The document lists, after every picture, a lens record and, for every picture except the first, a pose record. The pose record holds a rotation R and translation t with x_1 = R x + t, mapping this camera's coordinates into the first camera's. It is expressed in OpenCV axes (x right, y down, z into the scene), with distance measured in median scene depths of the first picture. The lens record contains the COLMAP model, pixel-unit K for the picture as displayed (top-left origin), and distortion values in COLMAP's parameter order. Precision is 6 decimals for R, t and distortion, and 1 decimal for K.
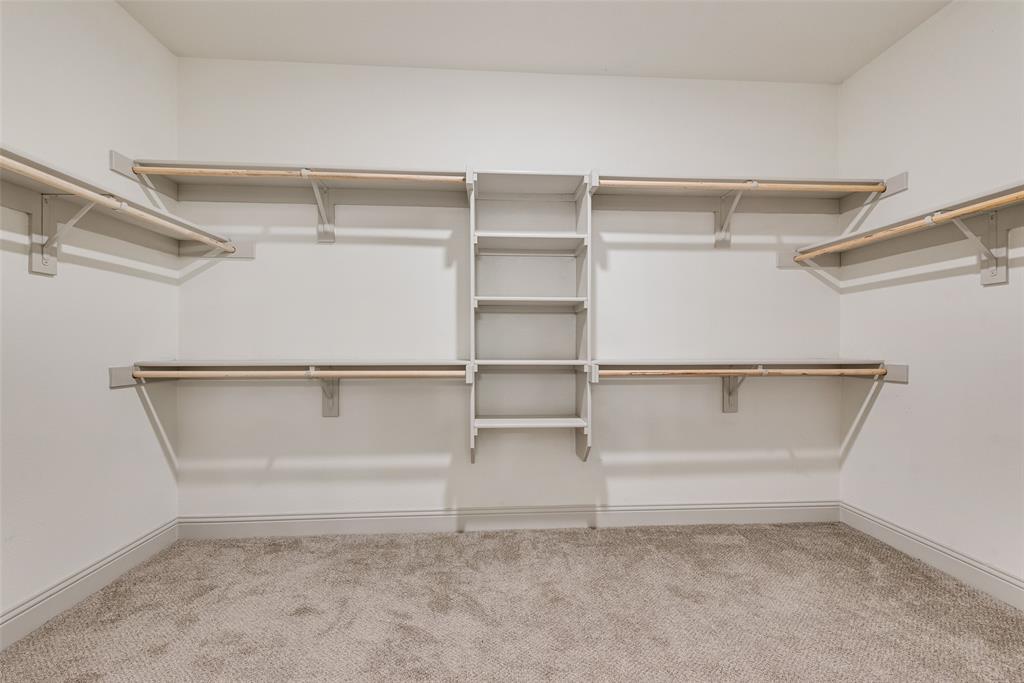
lens RADIAL K [[399.6, 0, 504.5], [0, 399.6, 342.6], [0, 0, 1]] dist [0.000145, 0.000081]
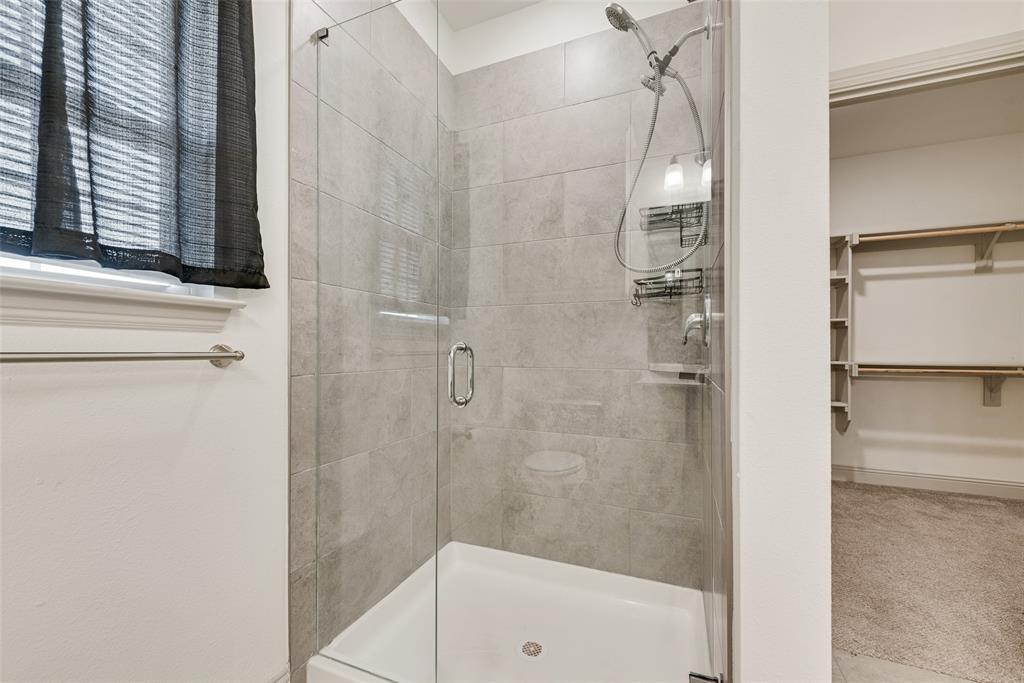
lens RADIAL K [[399.6, 0, 516.7], [0, 399.6, 349.0], [0, 0, 1]] dist [0.000145, 0.000081]
pose [[0.901415, 0.001468, -0.432955, -0.247385], [0.001960, 0.999970, 0.007472, -0.014419], [0.432953, -0.007584, 0.901385, -0.827842]]
